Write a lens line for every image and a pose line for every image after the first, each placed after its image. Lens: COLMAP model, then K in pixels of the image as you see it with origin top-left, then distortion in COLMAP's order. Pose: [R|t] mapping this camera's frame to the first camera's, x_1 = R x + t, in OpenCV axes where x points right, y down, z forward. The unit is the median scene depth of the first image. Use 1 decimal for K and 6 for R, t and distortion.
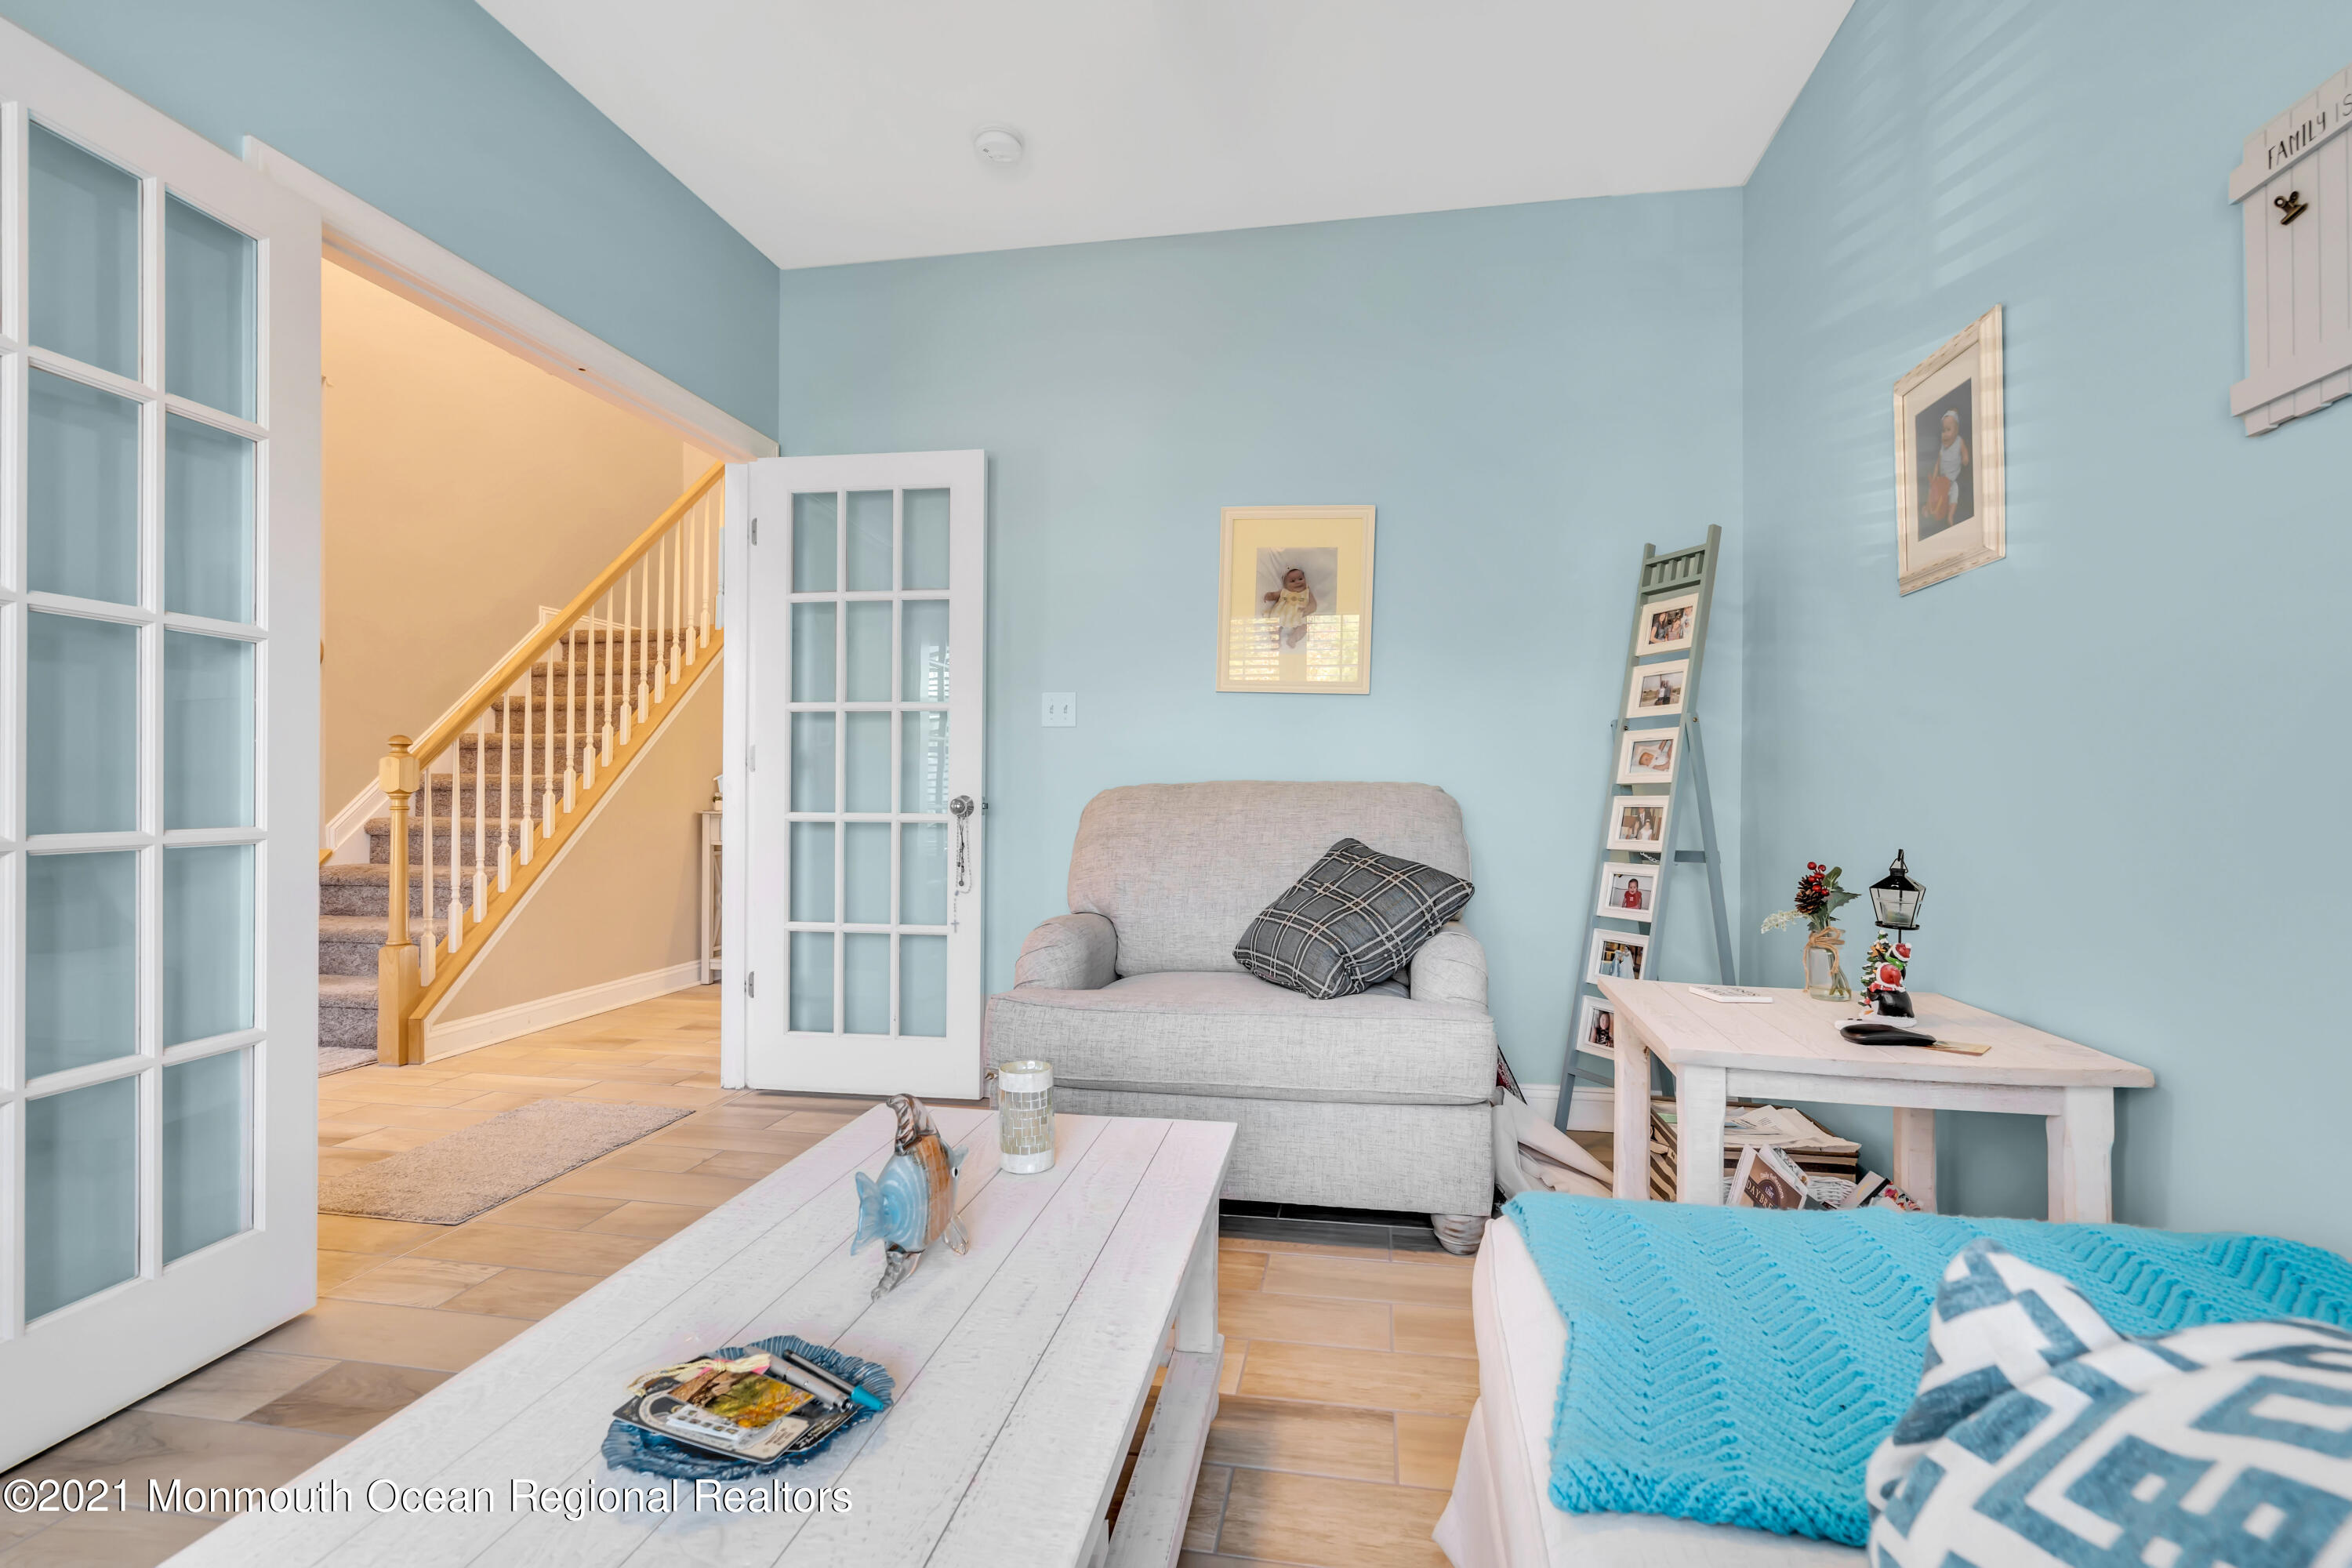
lens RADIAL K [[1077.8, 0, 1177.0], [0, 1077.8, 786.3], [0, 0, 1]] dist [-0.000728, 0.003072]
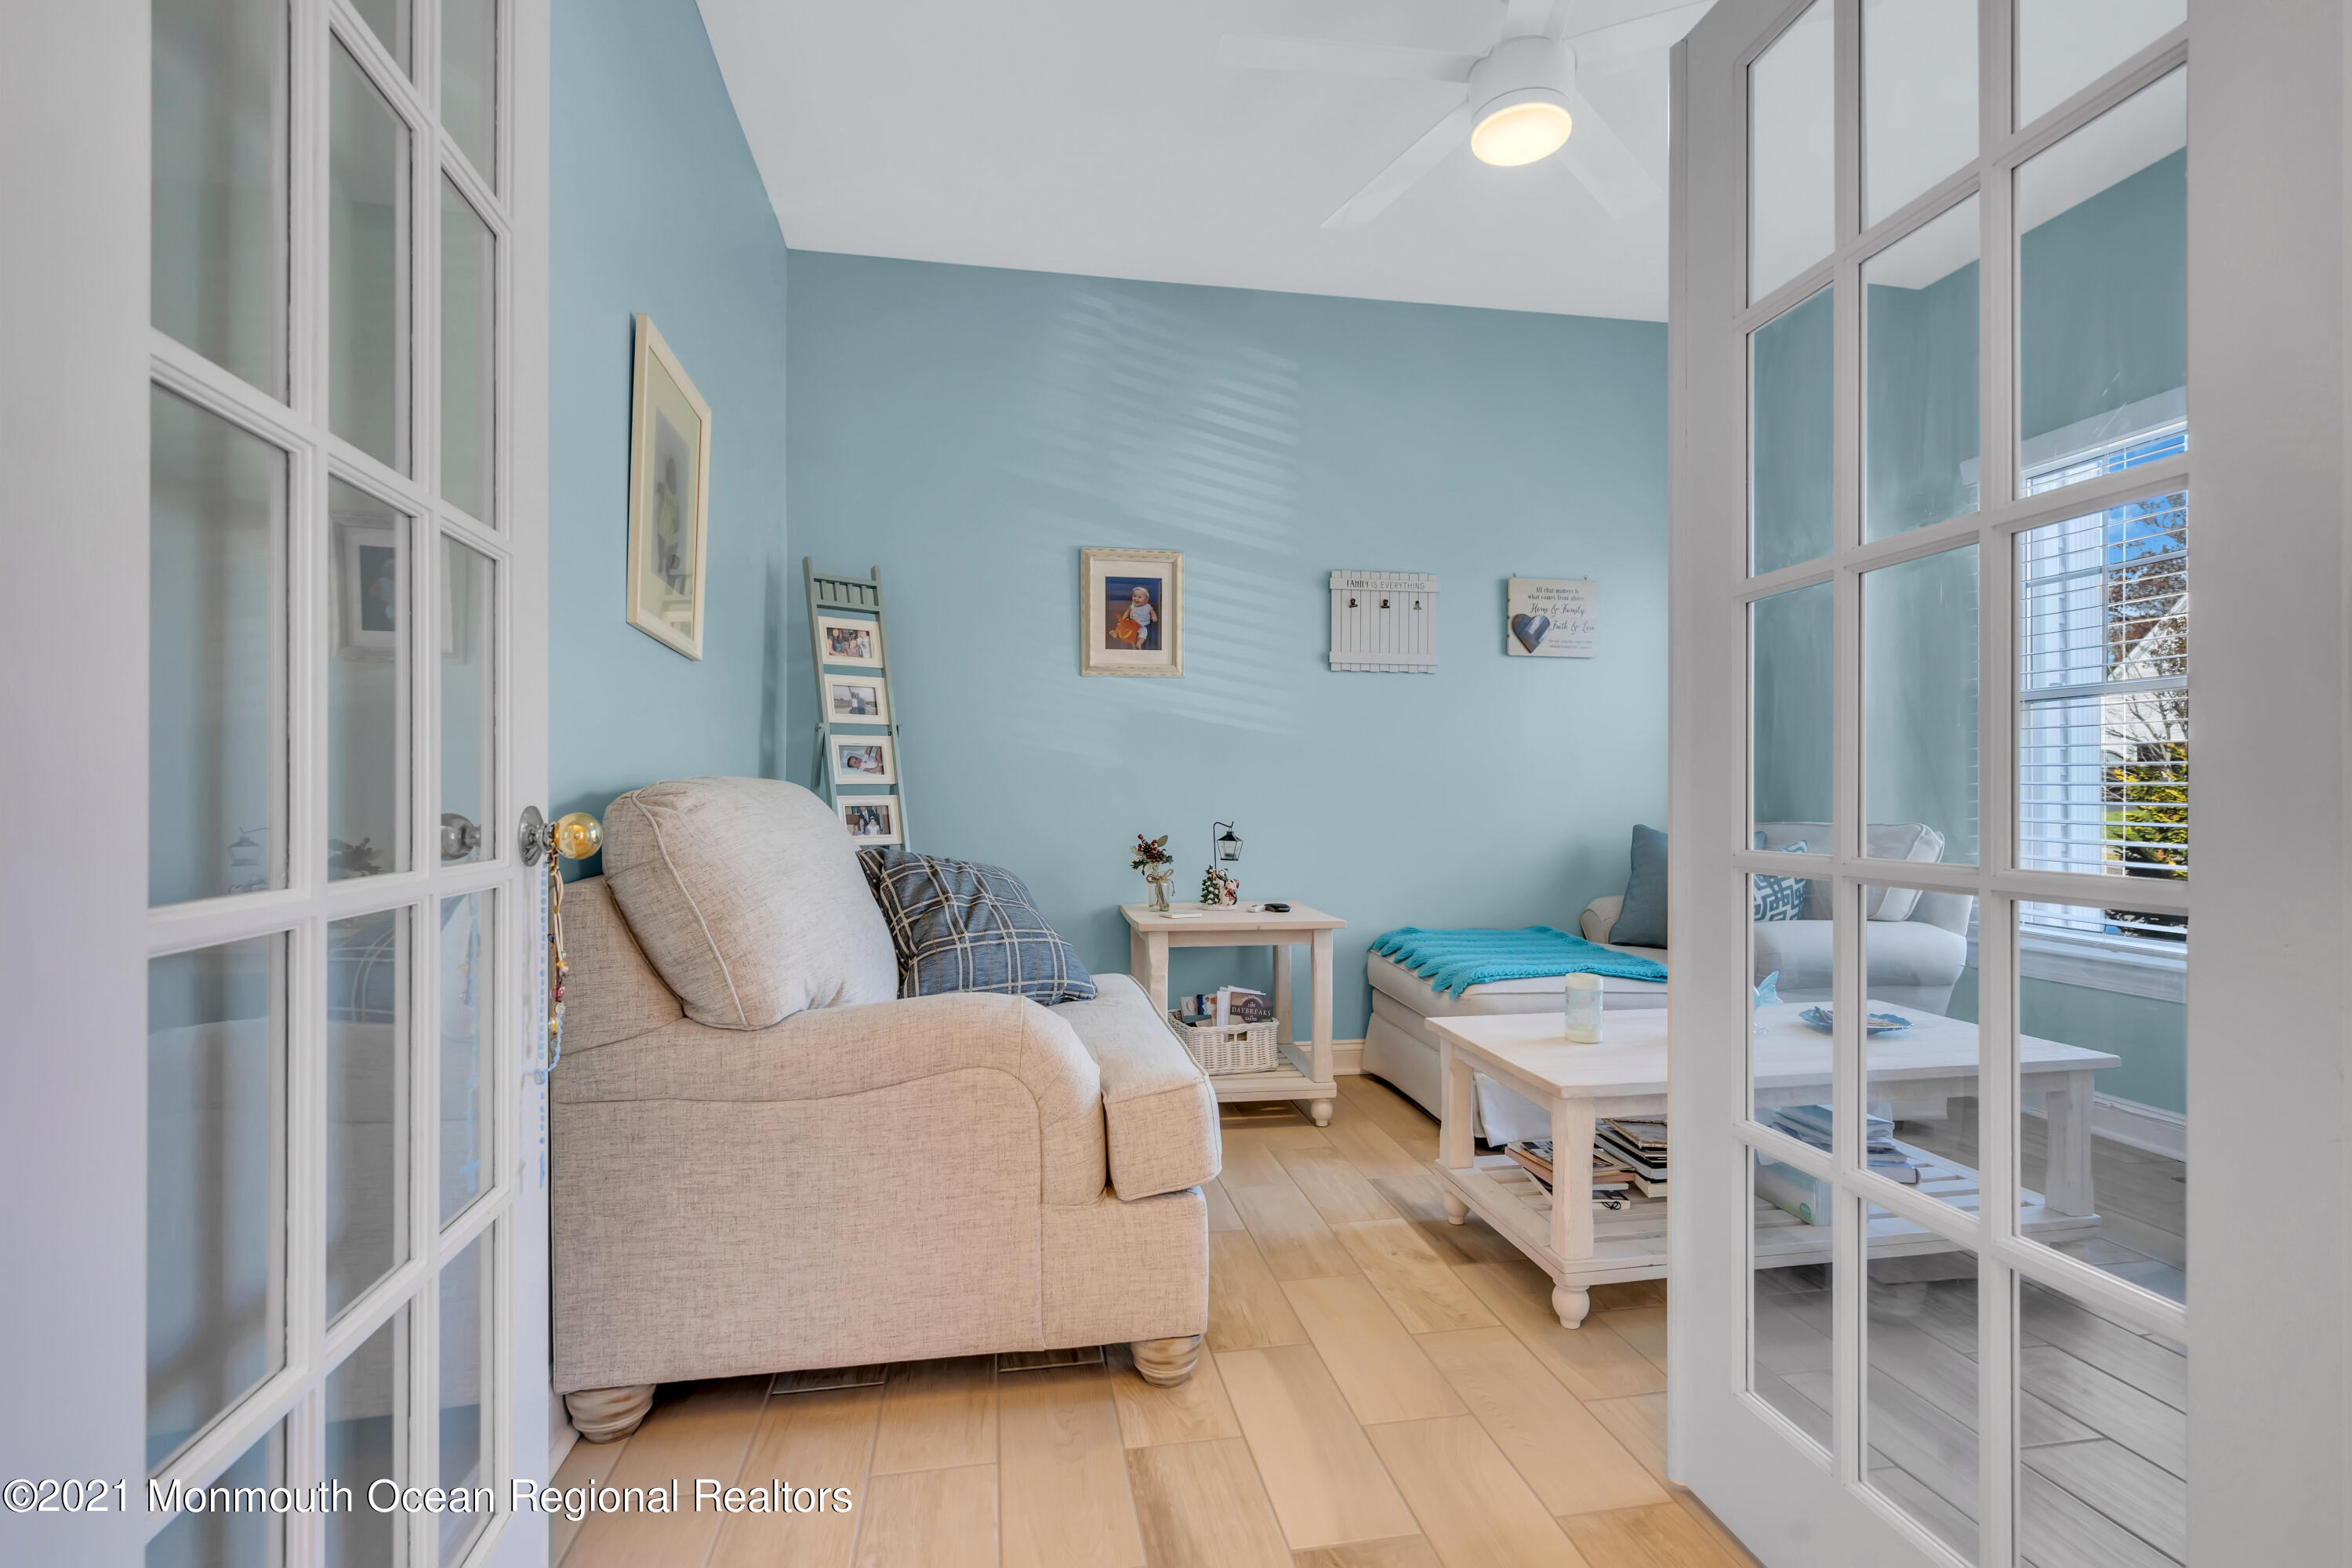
lens RADIAL K [[1077.8, 0, 1178.3], [0, 1077.8, 789.7], [0, 0, 1]] dist [-0.000728, 0.003072]
pose [[-0.349404, -0.001172, 0.936971, -0.716705], [-0.007219, 0.999973, -0.001441, 0.001919], [-0.936944, -0.007267, -0.349403, 1.083029]]
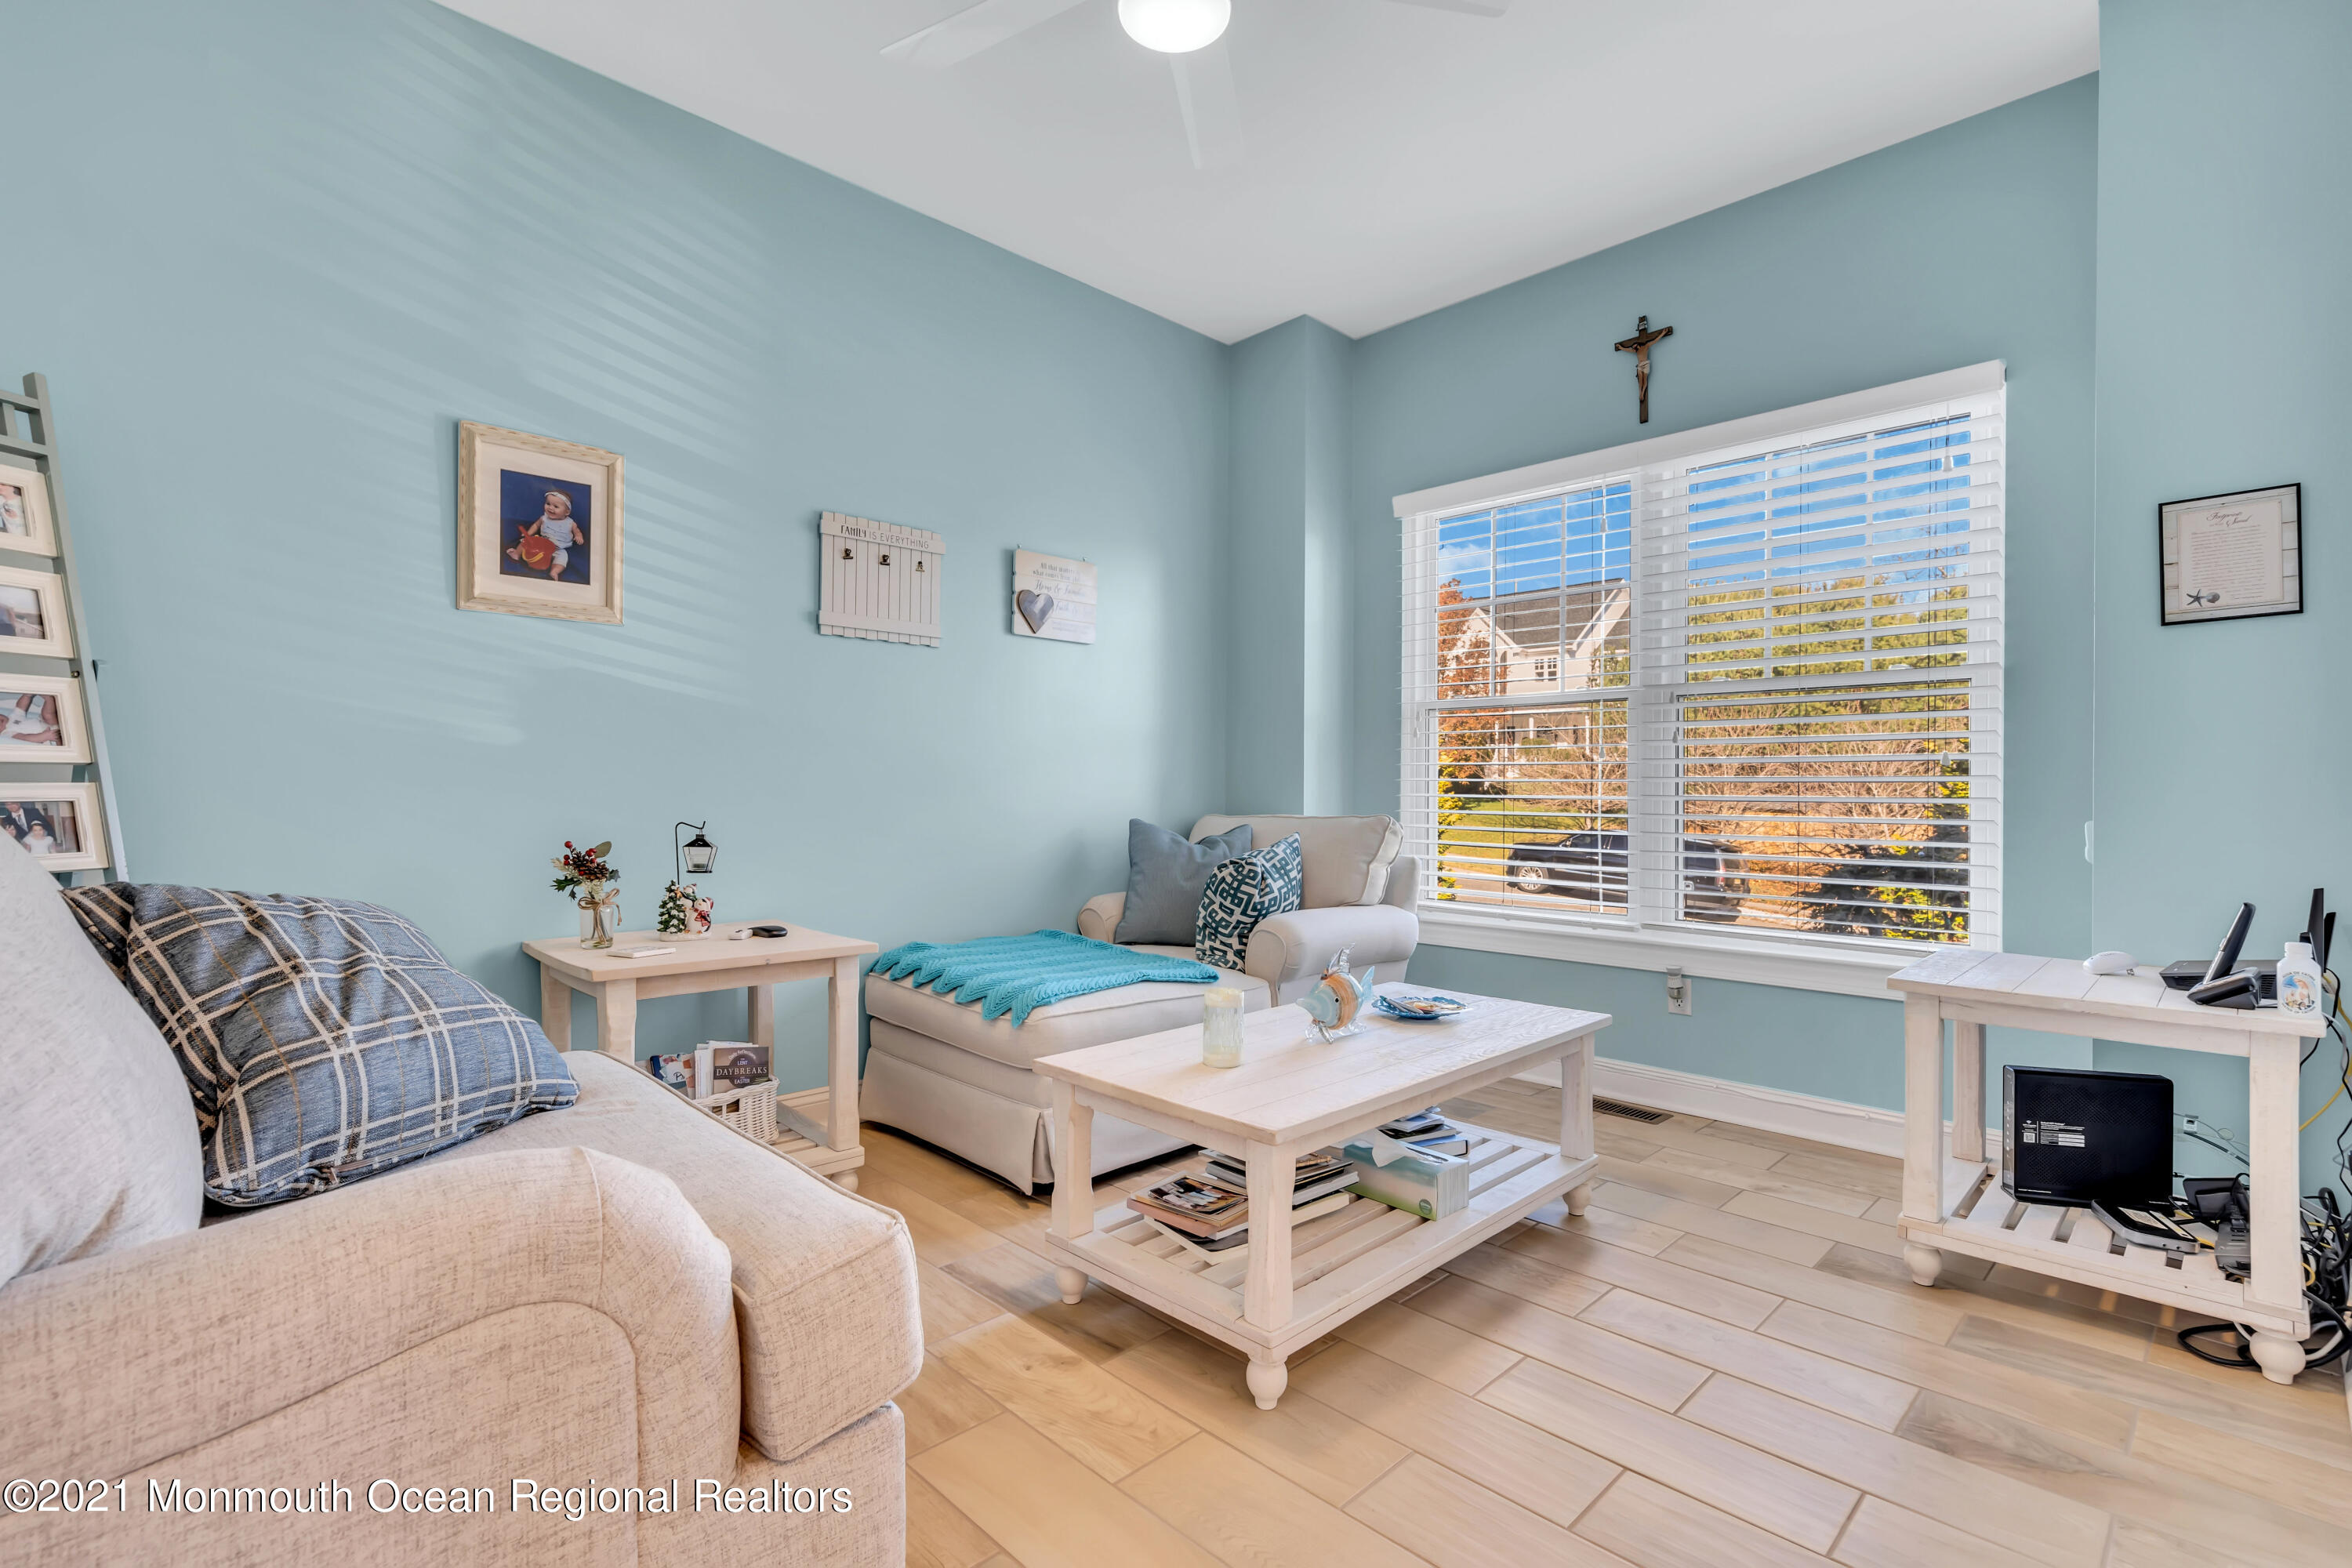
lens RADIAL K [[1077.8, 0, 1174.9], [0, 1077.8, 788.9], [0, 0, 1]] dist [-0.000728, 0.003072]
pose [[-0.817766, -0.008118, 0.575494, -0.453758], [-0.011840, 0.999926, -0.002719, 0.005939], [-0.575429, -0.009037, -0.817802, 1.120874]]
